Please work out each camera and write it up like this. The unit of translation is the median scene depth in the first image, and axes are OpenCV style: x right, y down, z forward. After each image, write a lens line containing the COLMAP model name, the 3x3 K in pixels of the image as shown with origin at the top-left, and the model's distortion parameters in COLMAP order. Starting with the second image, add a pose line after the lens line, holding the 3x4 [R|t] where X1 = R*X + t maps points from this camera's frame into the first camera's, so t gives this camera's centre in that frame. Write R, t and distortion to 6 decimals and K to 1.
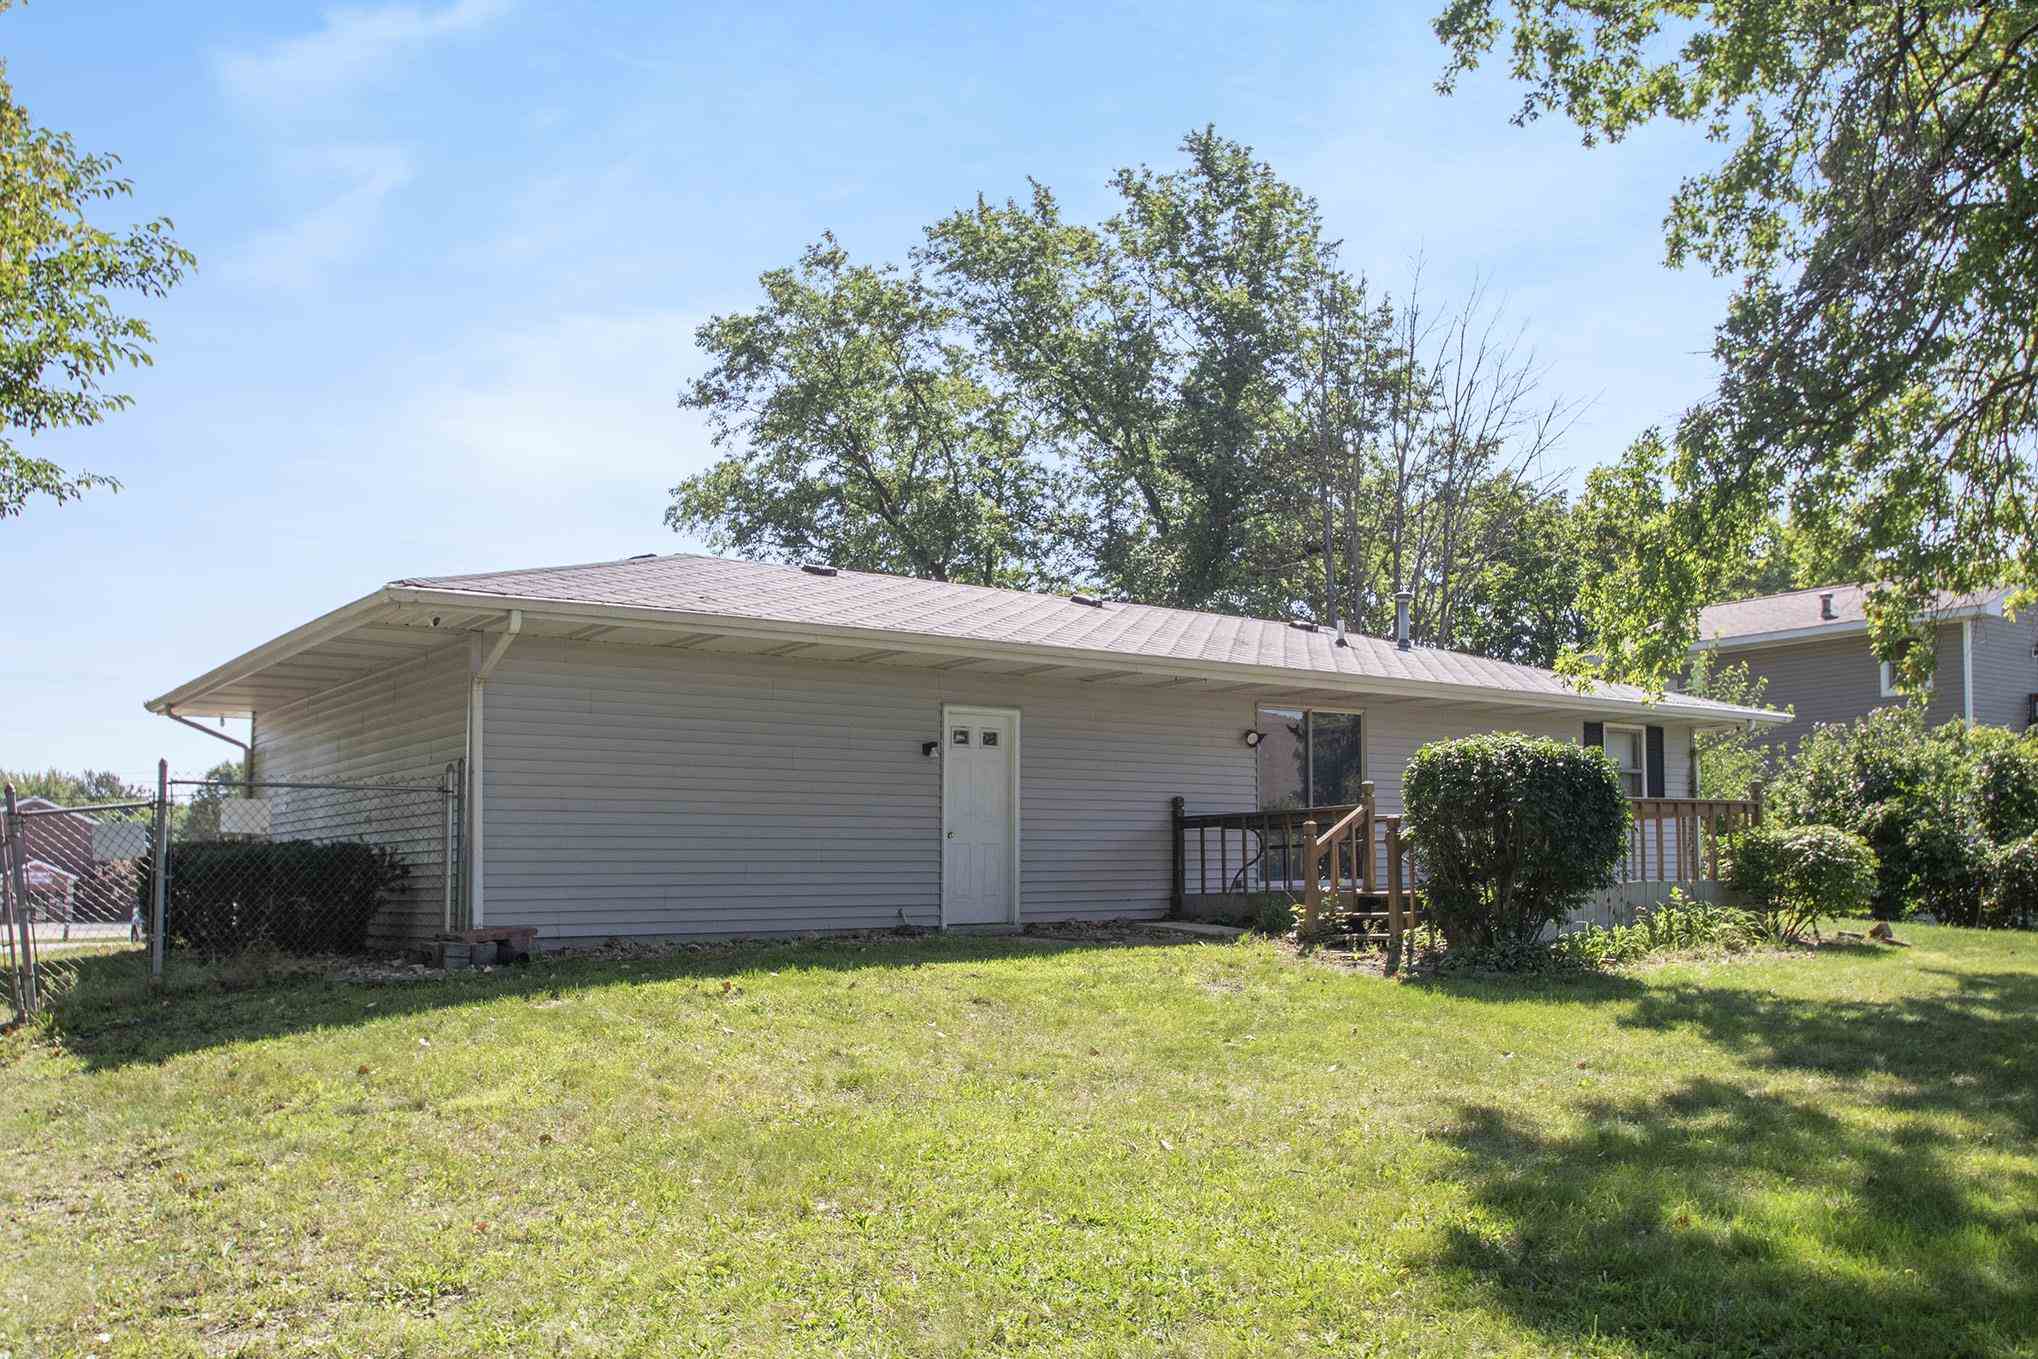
lens RADIAL K [[1626.8, 0, 1019.0], [0, 1626.8, 679.5], [0, 0, 1]] dist [0.002139, 0.000564]
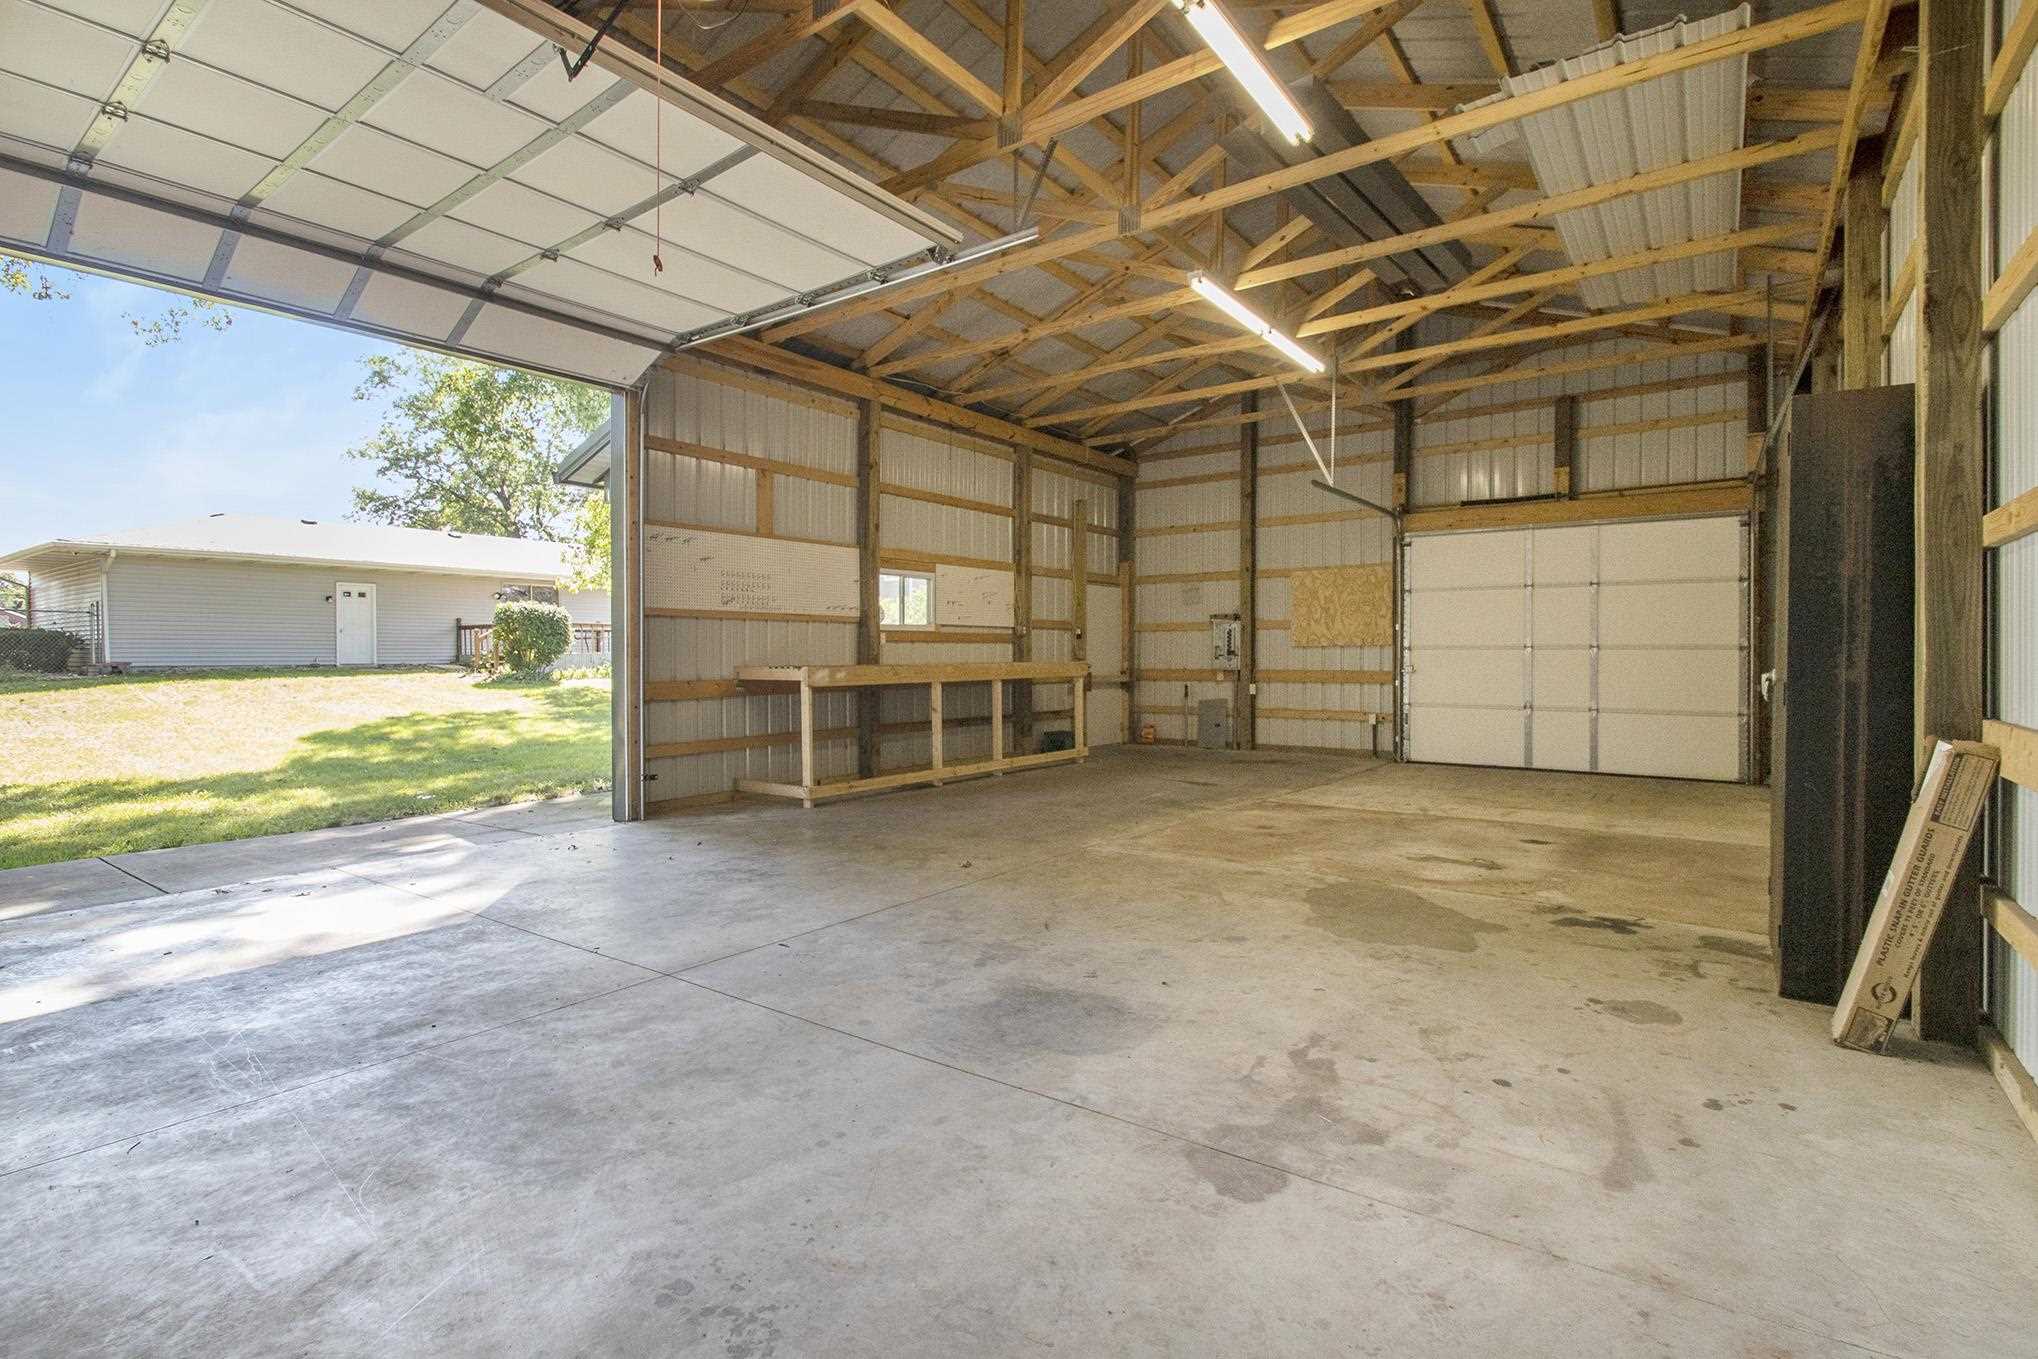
lens RADIAL K [[952.1, 0, 1019.0], [0, 952.1, 679.5], [0, 0, 1]] dist [0.001686, -0.007883]
pose [[0.958282, 0.005976, 0.285763, 0.577268], [-0.049624, 0.988077, 0.145746, -0.108841], [-0.281485, -0.153846, 0.947152, -0.808298]]
